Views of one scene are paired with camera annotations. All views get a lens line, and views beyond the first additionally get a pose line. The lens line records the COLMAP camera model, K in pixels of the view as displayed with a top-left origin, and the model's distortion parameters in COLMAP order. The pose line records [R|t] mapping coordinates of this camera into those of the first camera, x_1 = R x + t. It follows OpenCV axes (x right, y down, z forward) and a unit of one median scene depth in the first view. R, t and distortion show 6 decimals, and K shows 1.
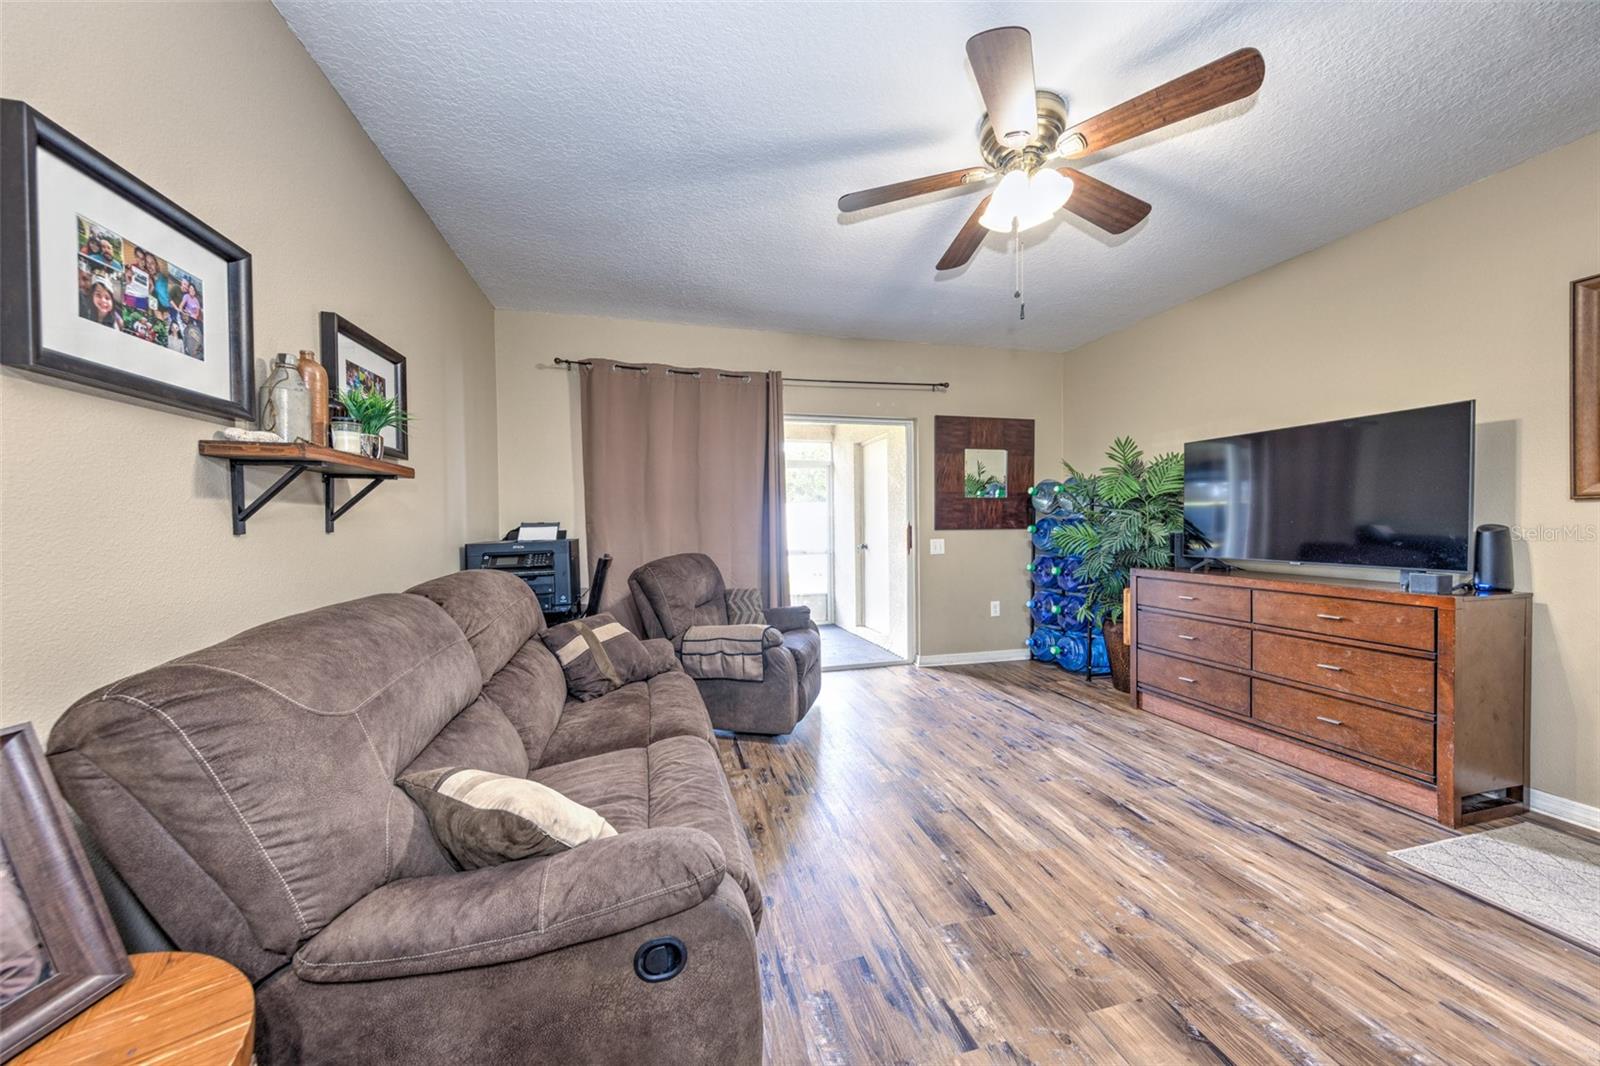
lens RADIAL K [[553.4, 0, 801.5], [0, 553.4, 529.7], [0, 0, 1]] dist [0.005263, -0.000057]
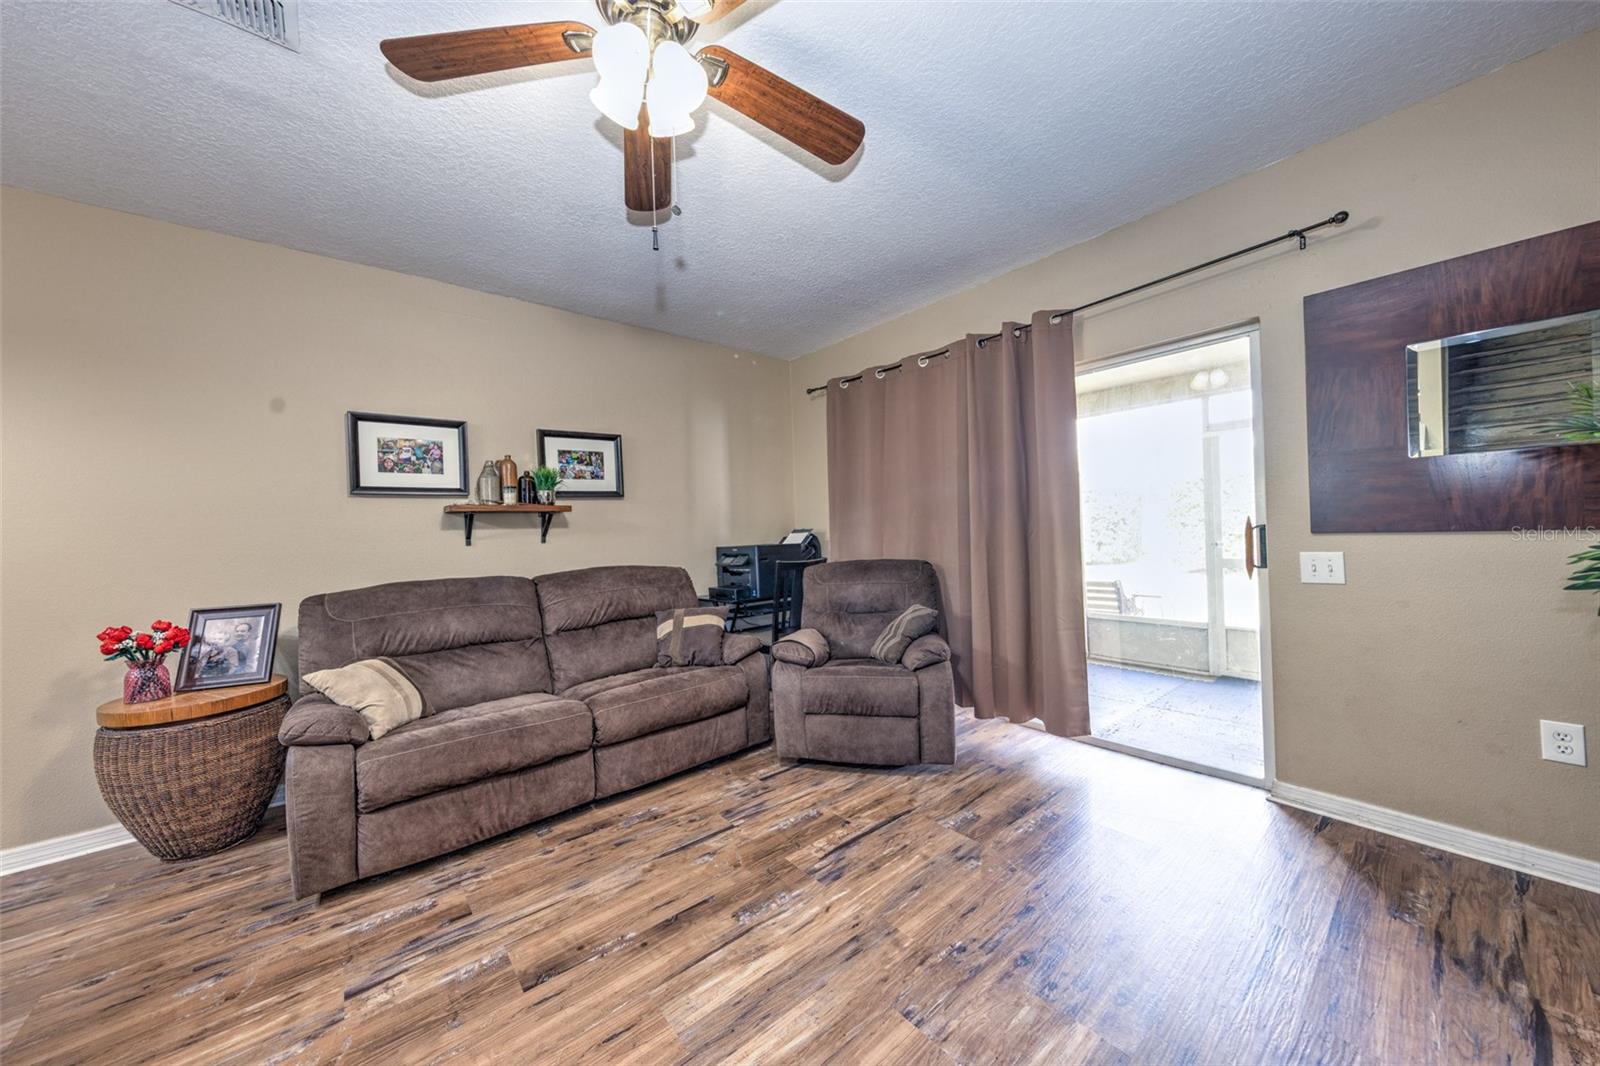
lens RADIAL K [[553.4, 0, 797.0], [0, 553.4, 533.4], [0, 0, 1]] dist [0.005263, -0.000057]
pose [[0.419527, -0.000752, -0.907742, 1.058947], [0.016322, 0.999844, 0.006715, -0.022027], [0.907596, -0.017634, 0.419474, 0.828541]]
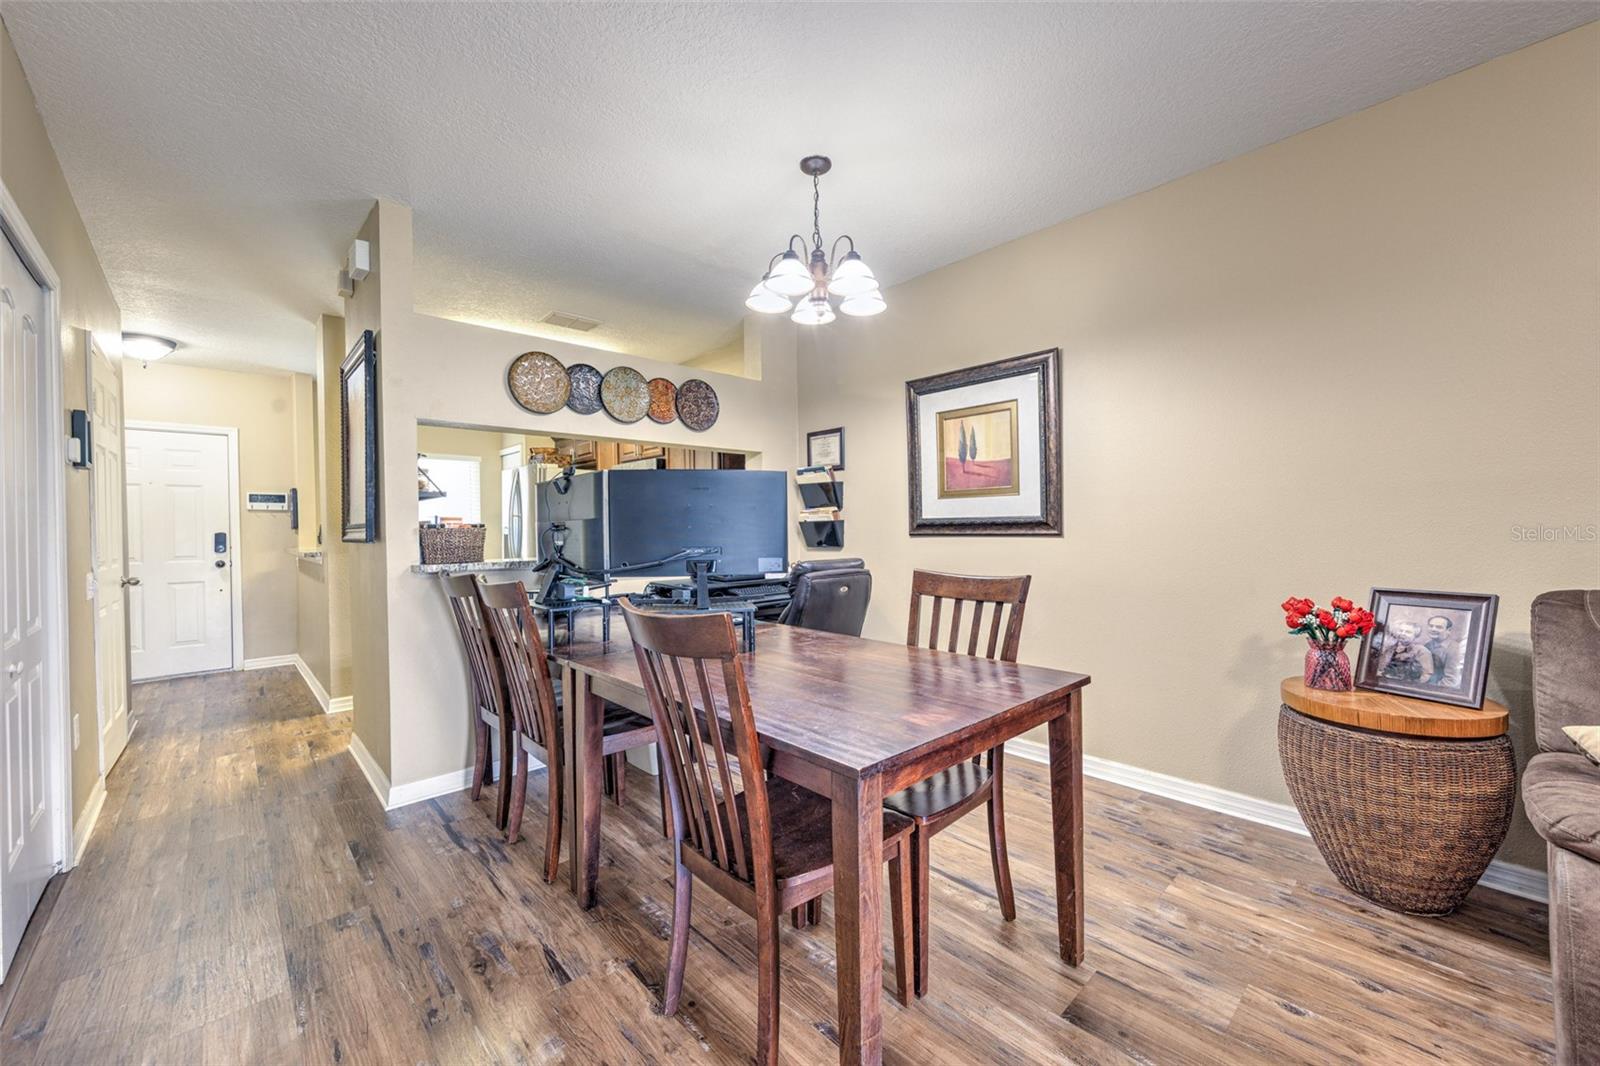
lens RADIAL K [[636.4, 0, 794.9], [0, 636.4, 529.4], [0, 0, 1]] dist [0.001513, 0.000199]
pose [[-0.882057, 0.027301, -0.470351, 0.828672], [0.019606, 0.999582, 0.021253, -0.015949], [0.470735, 0.009525, -0.882223, 0.654802]]
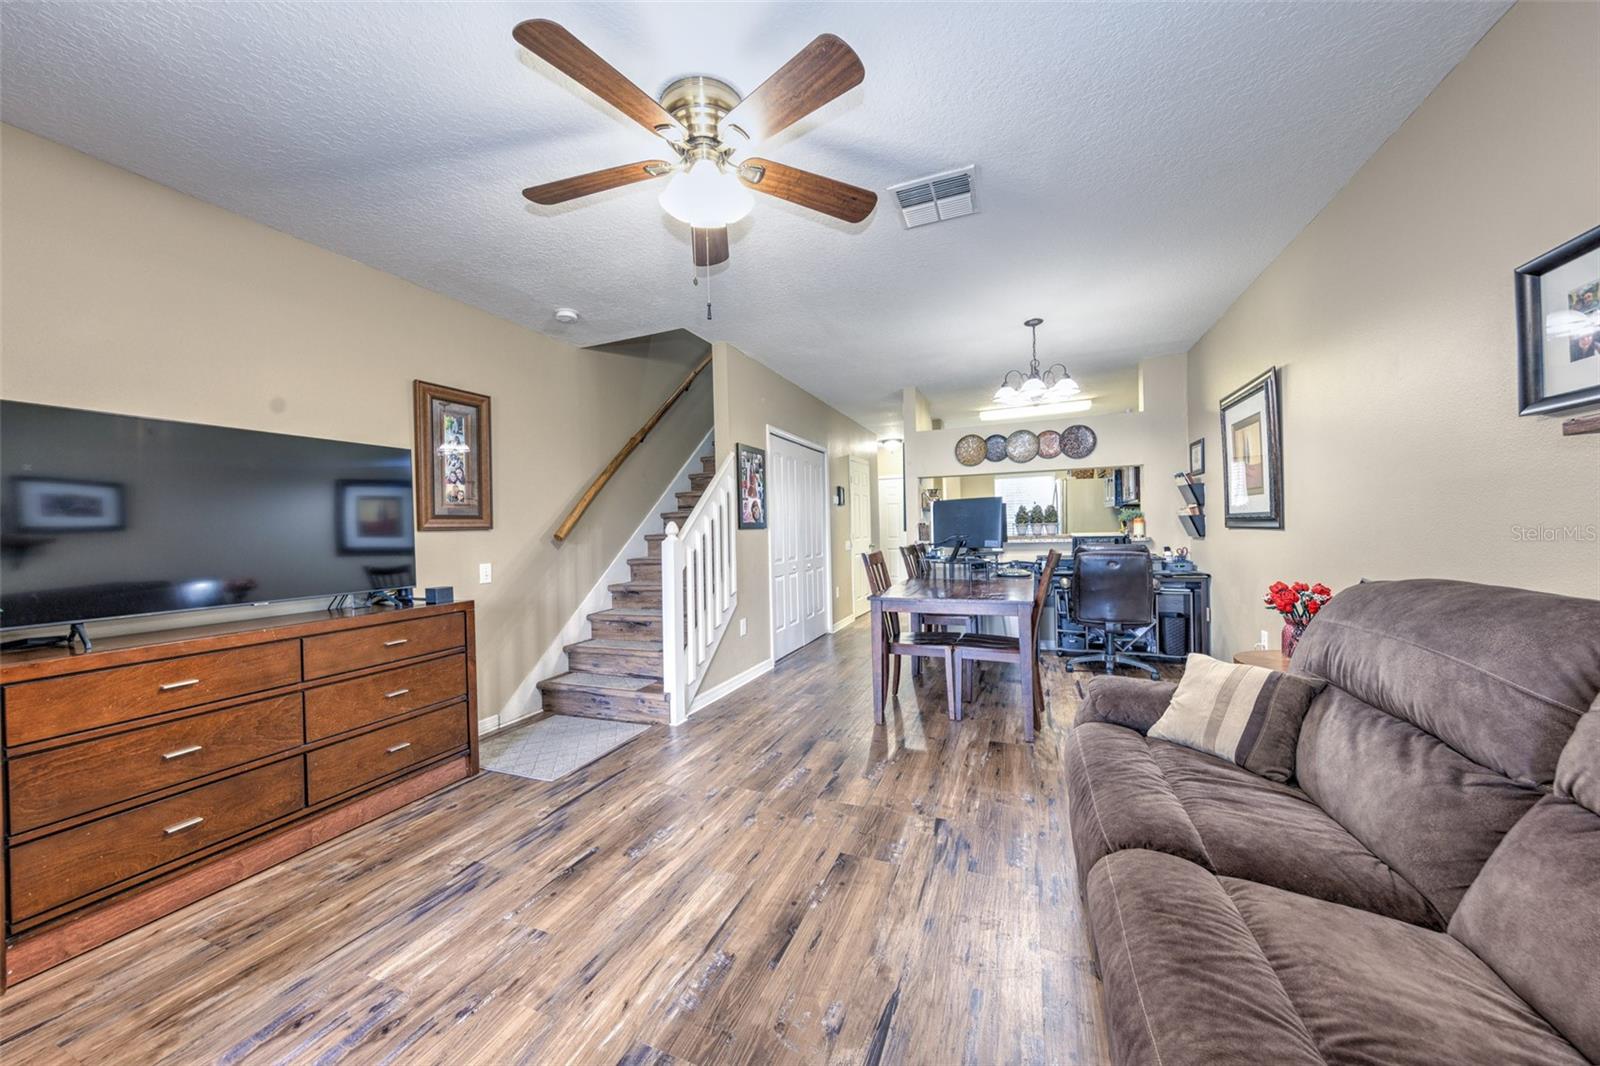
lens RADIAL K [[553.4, 0, 798.2], [0, 553.4, 527.6], [0, 0, 1]] dist [0.005263, -0.000057]
pose [[-0.793549, 0.034174, 0.607546, -0.270505], [0.044833, 0.998992, 0.002367, -0.020622], [-0.606852, 0.029116, -0.794281, 1.599942]]
